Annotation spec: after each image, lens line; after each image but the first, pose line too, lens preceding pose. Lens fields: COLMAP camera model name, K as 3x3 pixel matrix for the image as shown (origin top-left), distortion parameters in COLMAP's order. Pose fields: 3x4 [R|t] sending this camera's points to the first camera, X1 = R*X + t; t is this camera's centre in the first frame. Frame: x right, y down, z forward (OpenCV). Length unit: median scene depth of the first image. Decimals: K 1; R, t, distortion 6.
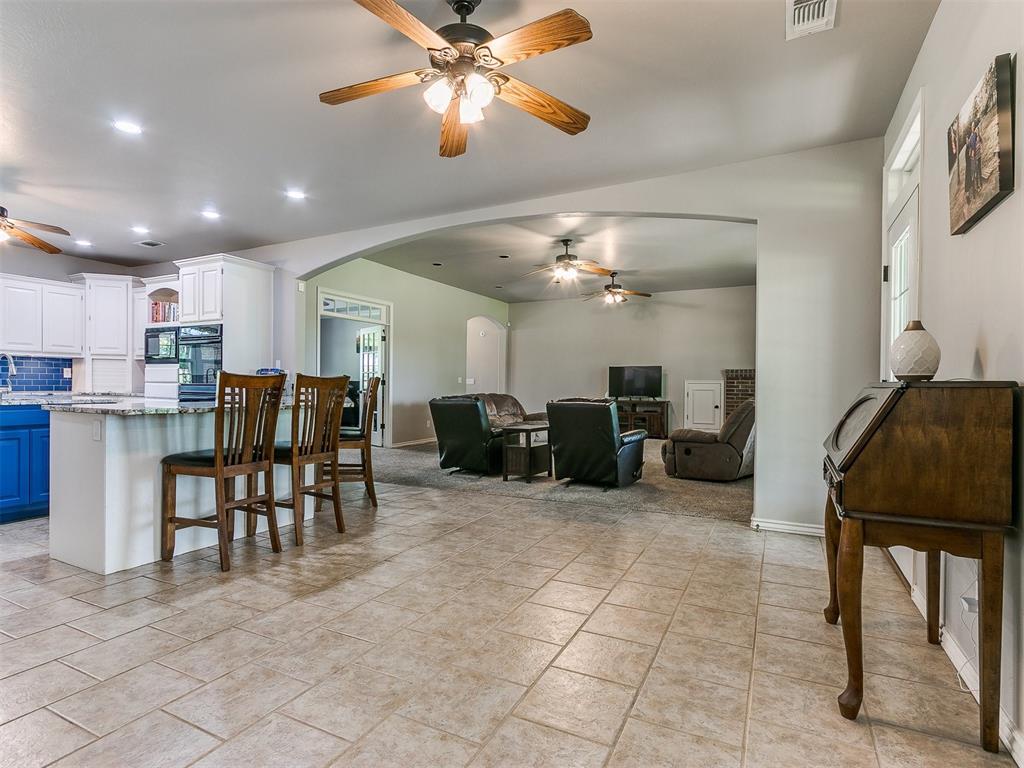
lens RADIAL K [[528.4, 0, 497.3], [0, 528.4, 390.0], [0, 0, 1]] dist [0.002888, -0.000413]
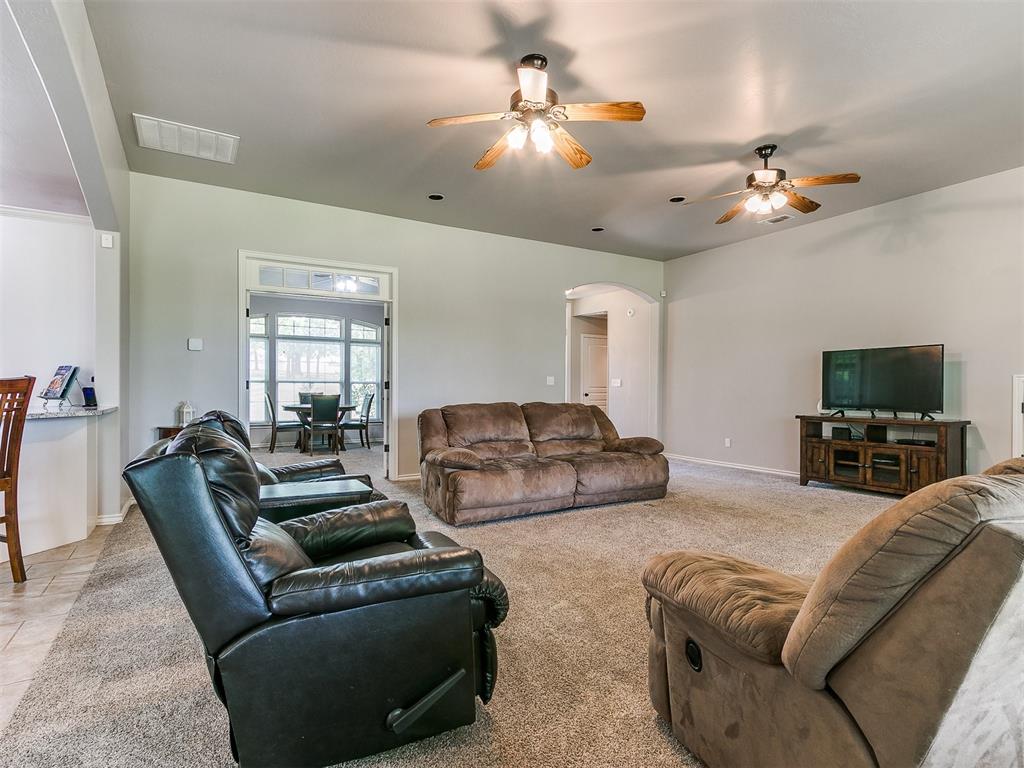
lens RADIAL K [[528.4, 0, 497.3], [0, 528.4, 390.0], [0, 0, 1]] dist [0.002888, -0.000413]
pose [[0.847518, -0.001337, -0.530765, 0.224743], [-0.001859, 0.999983, -0.005488, -0.003044], [0.530764, 0.005638, 0.847501, 0.401963]]
